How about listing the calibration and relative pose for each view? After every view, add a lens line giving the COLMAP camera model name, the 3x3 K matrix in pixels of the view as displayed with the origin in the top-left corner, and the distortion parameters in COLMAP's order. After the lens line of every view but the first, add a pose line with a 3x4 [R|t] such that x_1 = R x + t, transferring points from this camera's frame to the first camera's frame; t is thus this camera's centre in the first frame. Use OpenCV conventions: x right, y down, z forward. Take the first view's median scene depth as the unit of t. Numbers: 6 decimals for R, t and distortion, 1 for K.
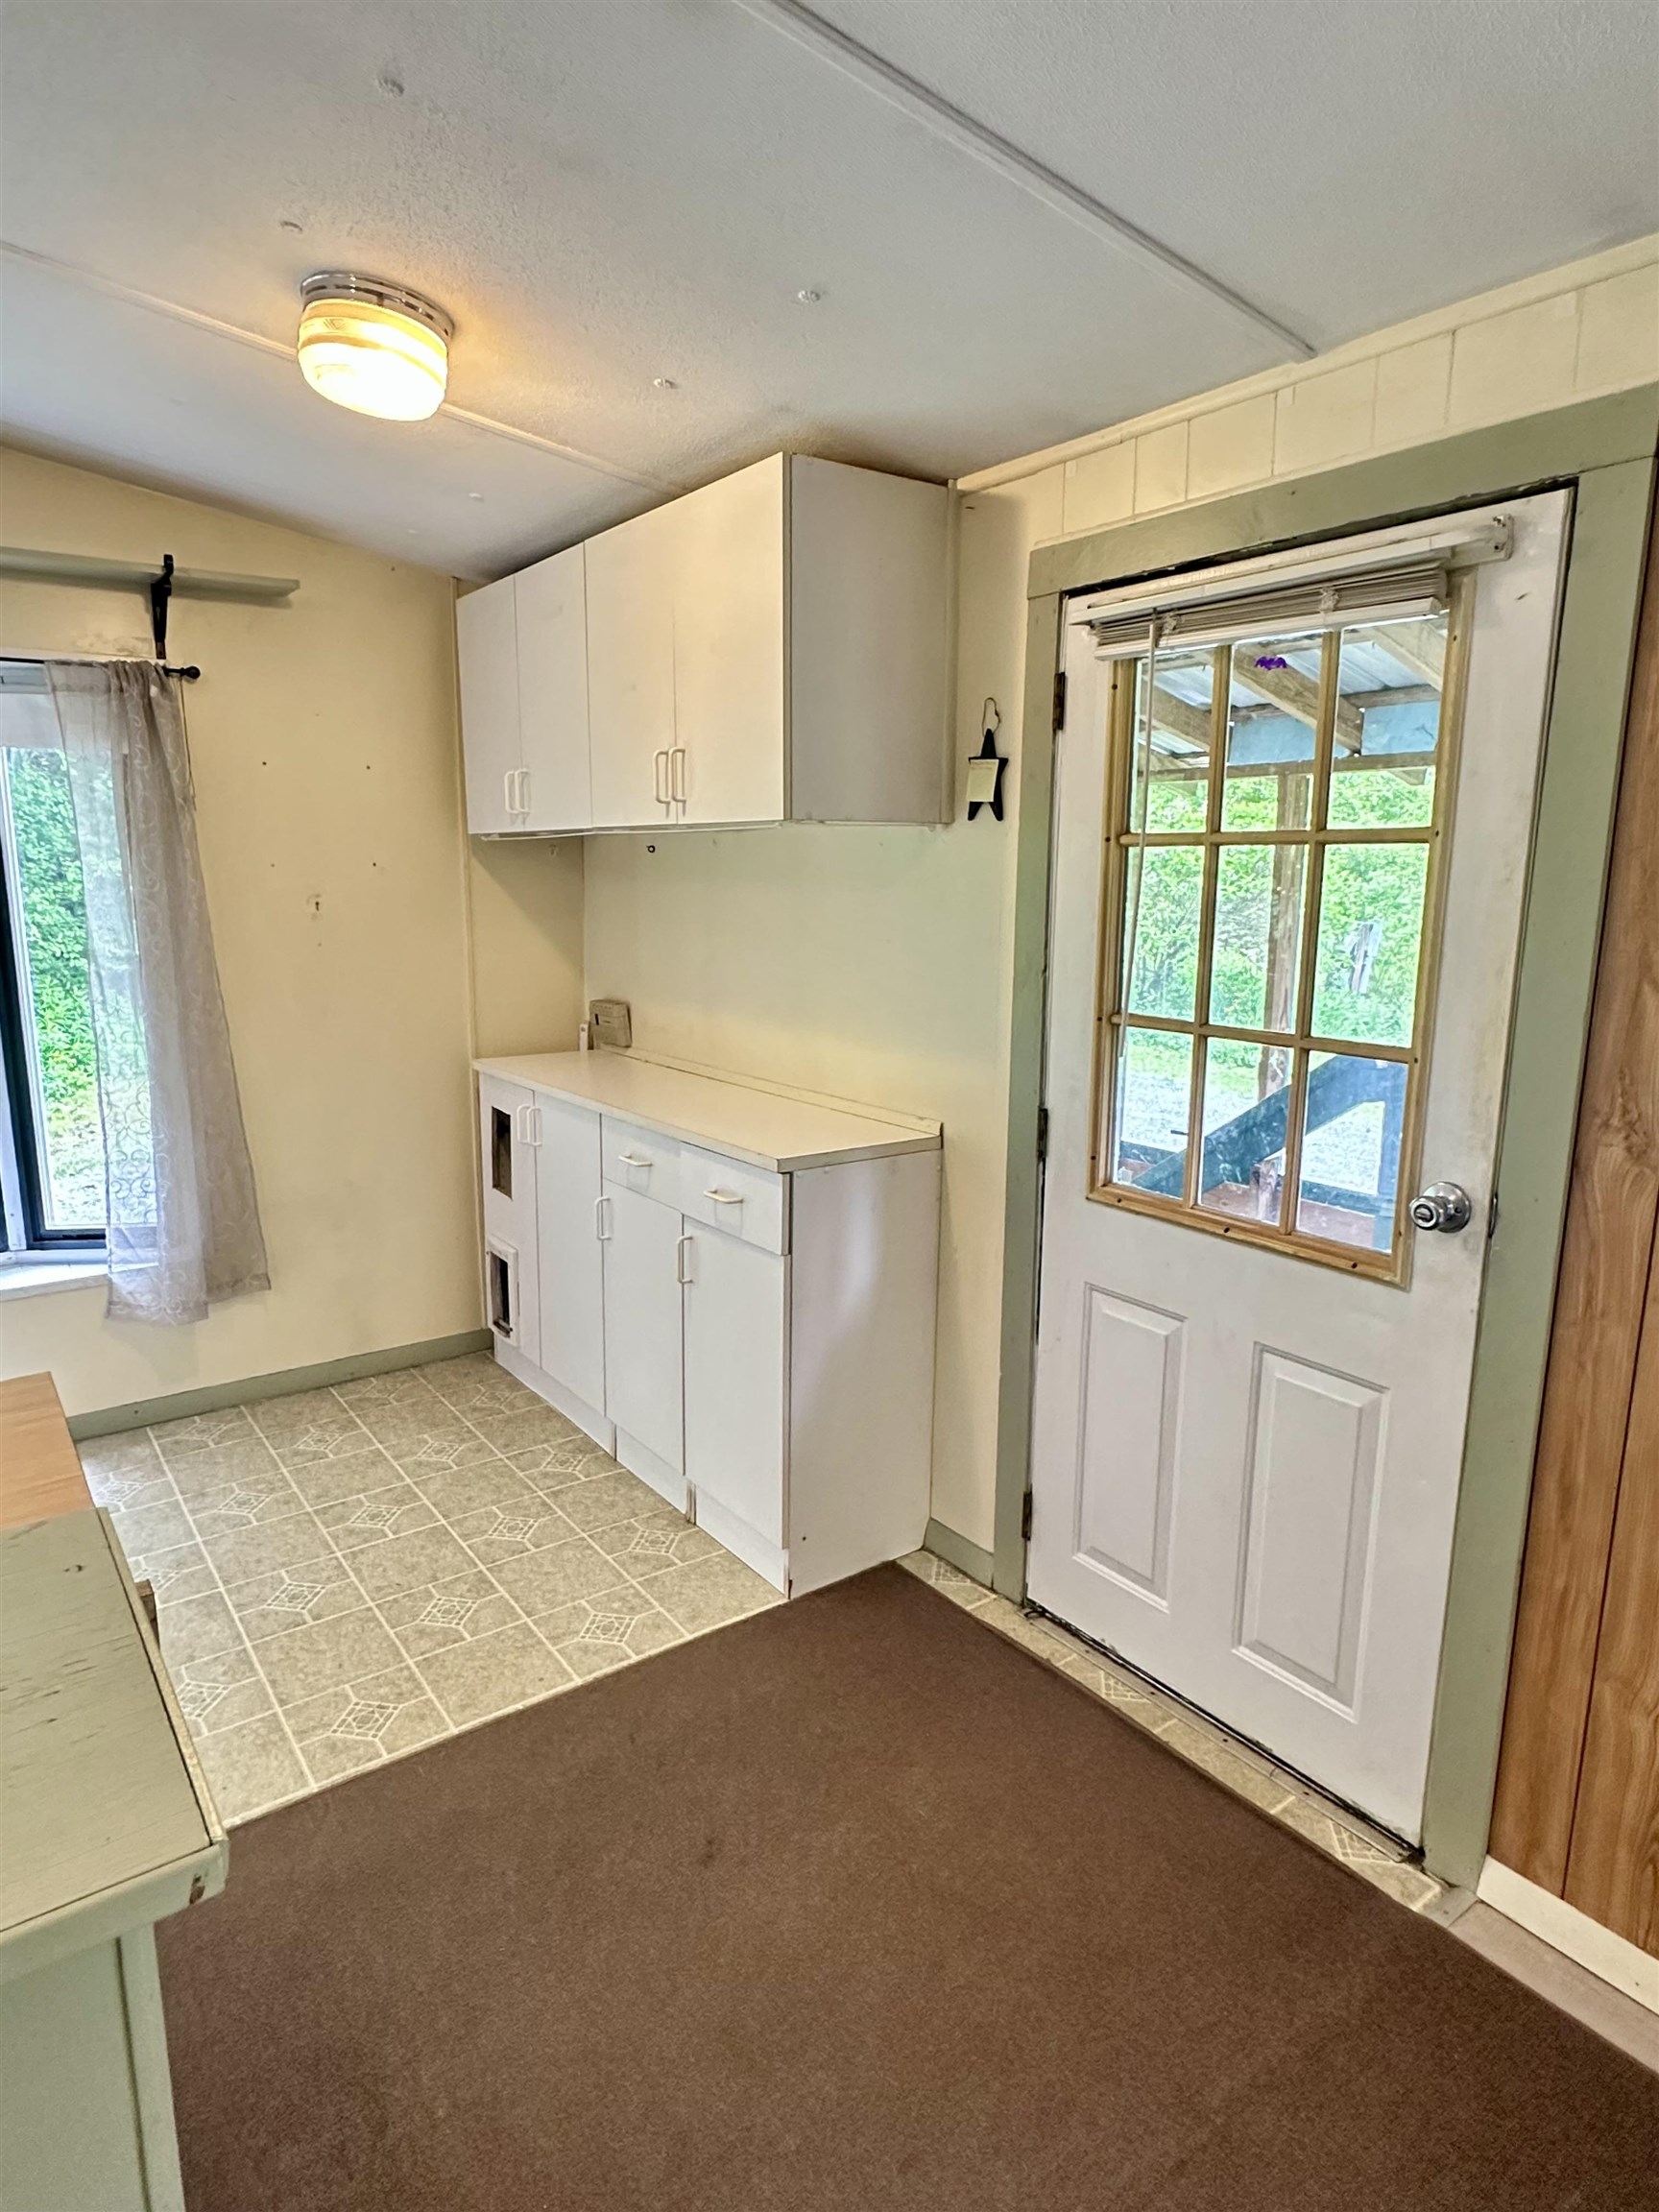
lens RADIAL K [[1262.5, 0, 827.3], [0, 1262.5, 1110.1], [0, 0, 1]] dist [-0.001320, 0.001174]
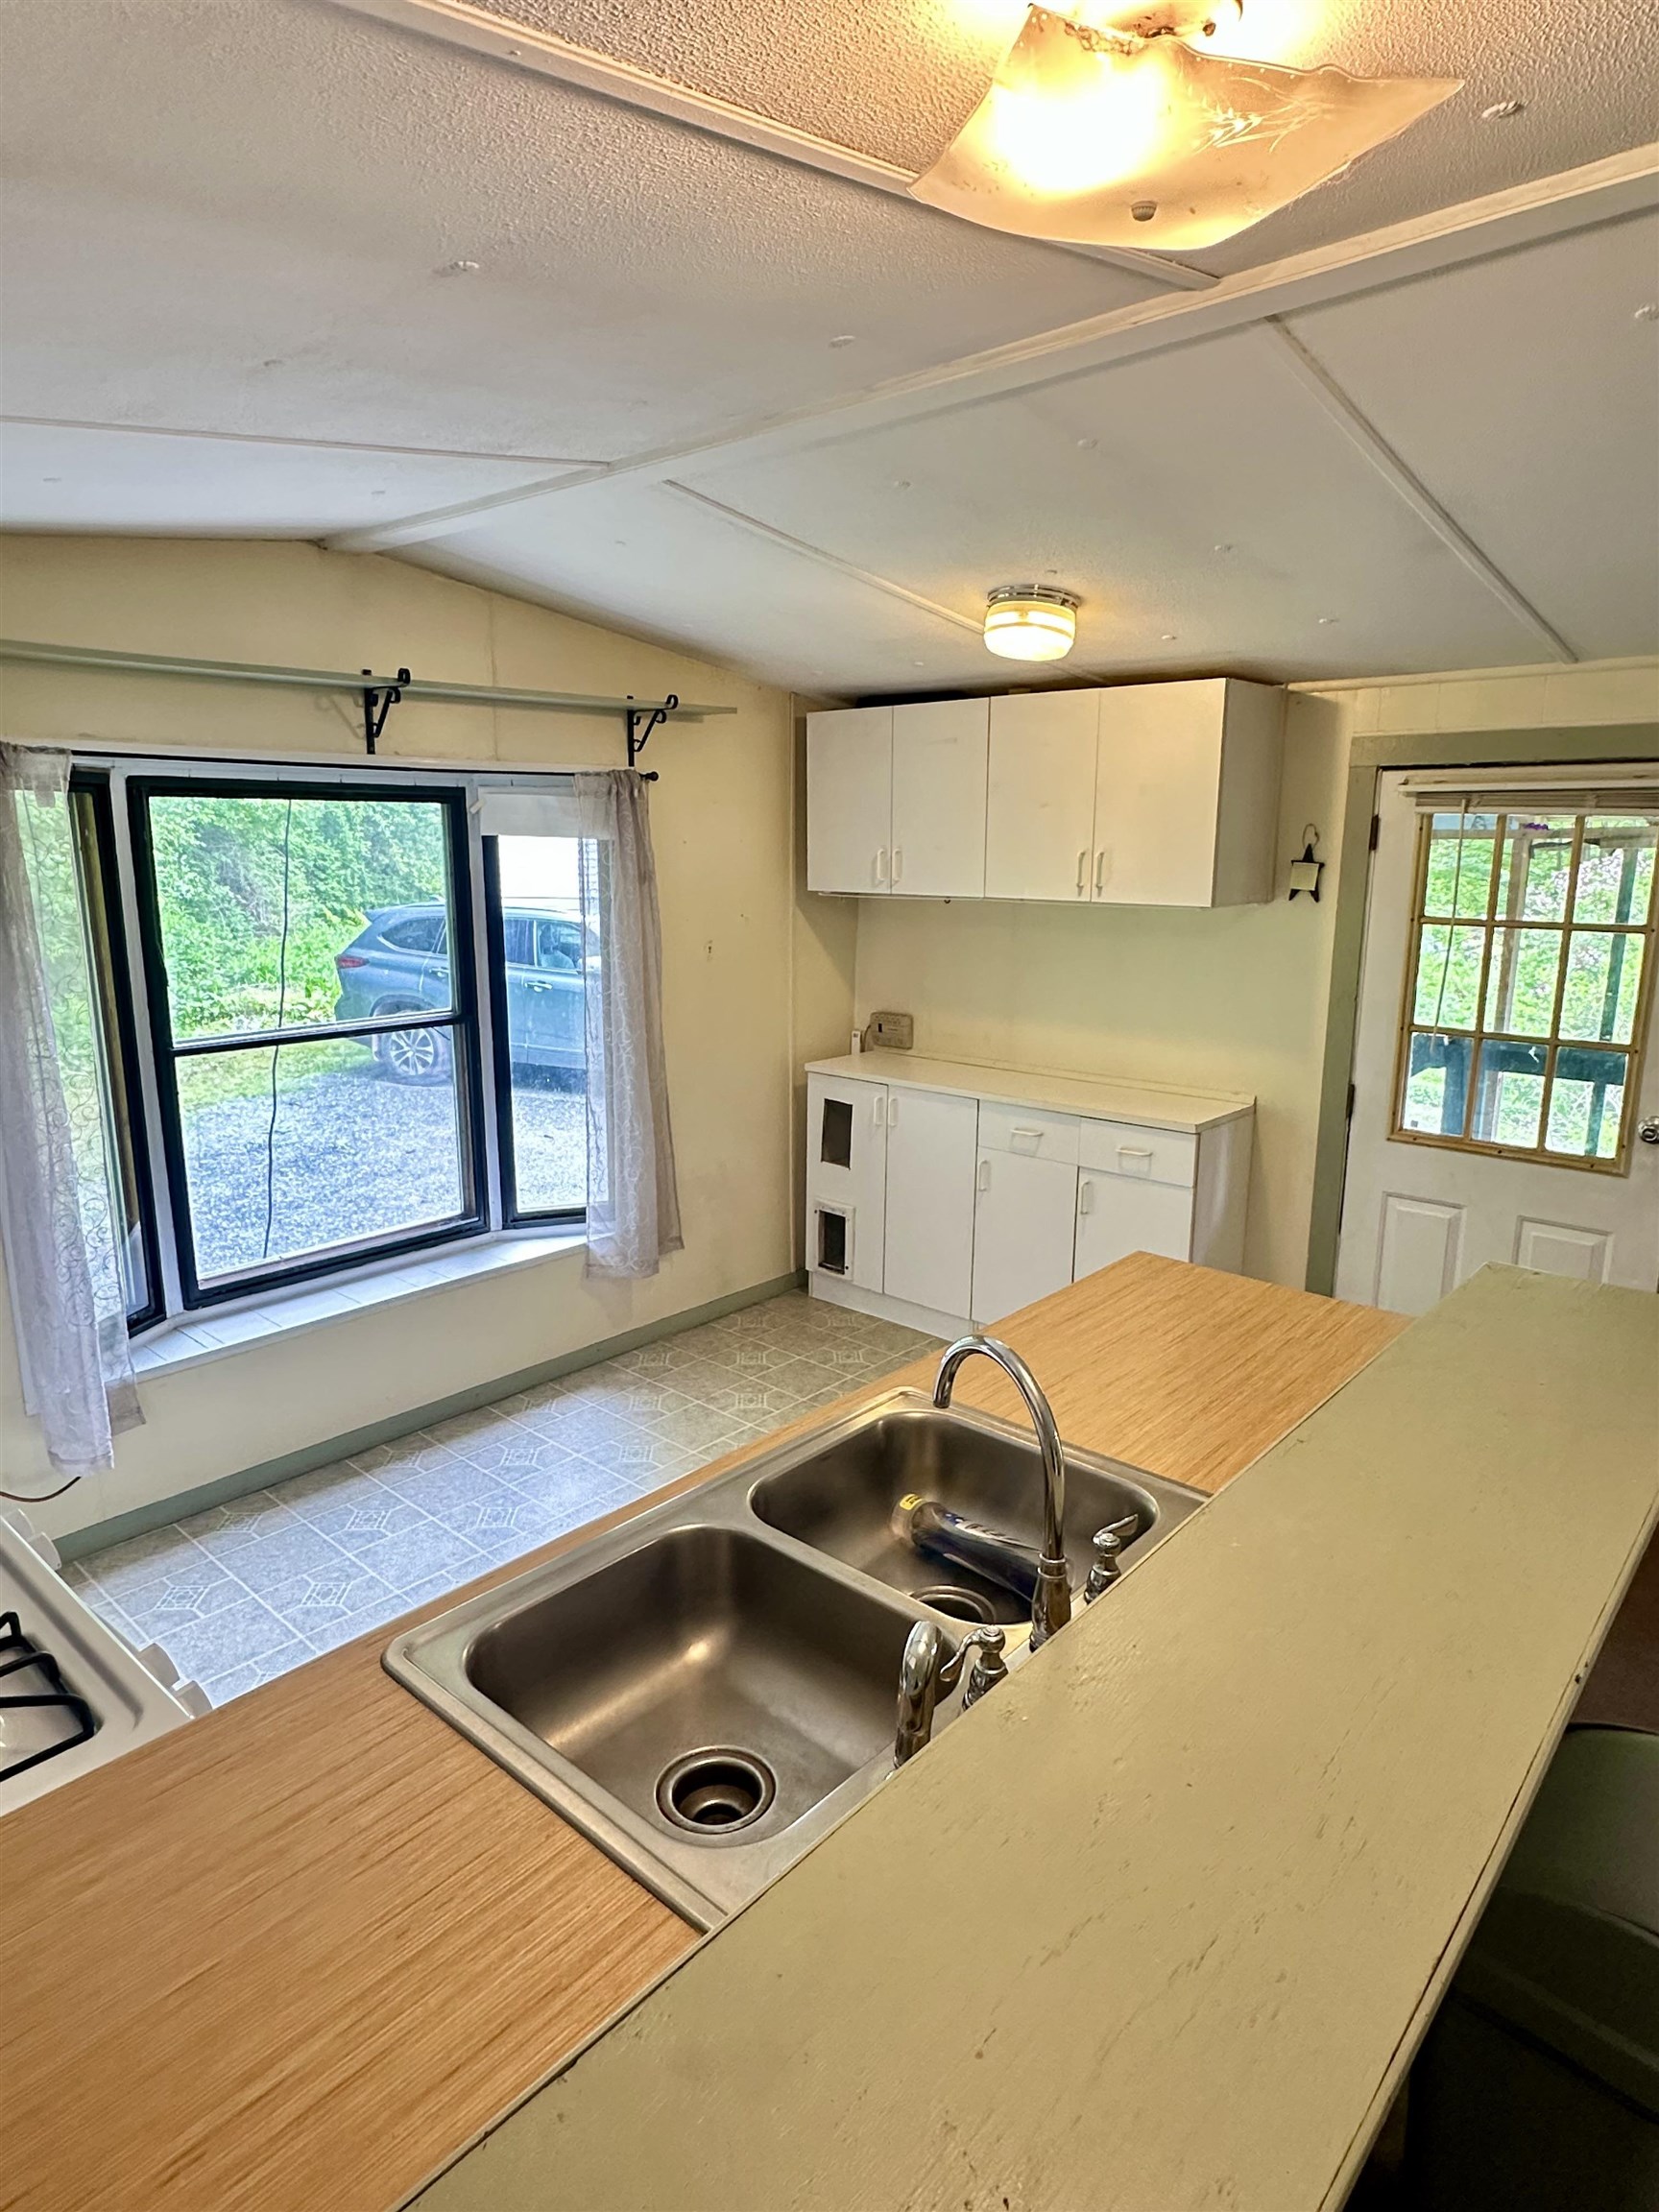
lens RADIAL K [[1262.5, 0, 824.8], [0, 1262.5, 1105.7], [0, 0, 1]] dist [-0.001320, 0.001174]
pose [[0.976881, -0.046956, 0.208564, -0.672675], [0.042658, 0.998775, 0.025061, -0.035610], [-0.209485, -0.015584, 0.977688, -0.344796]]
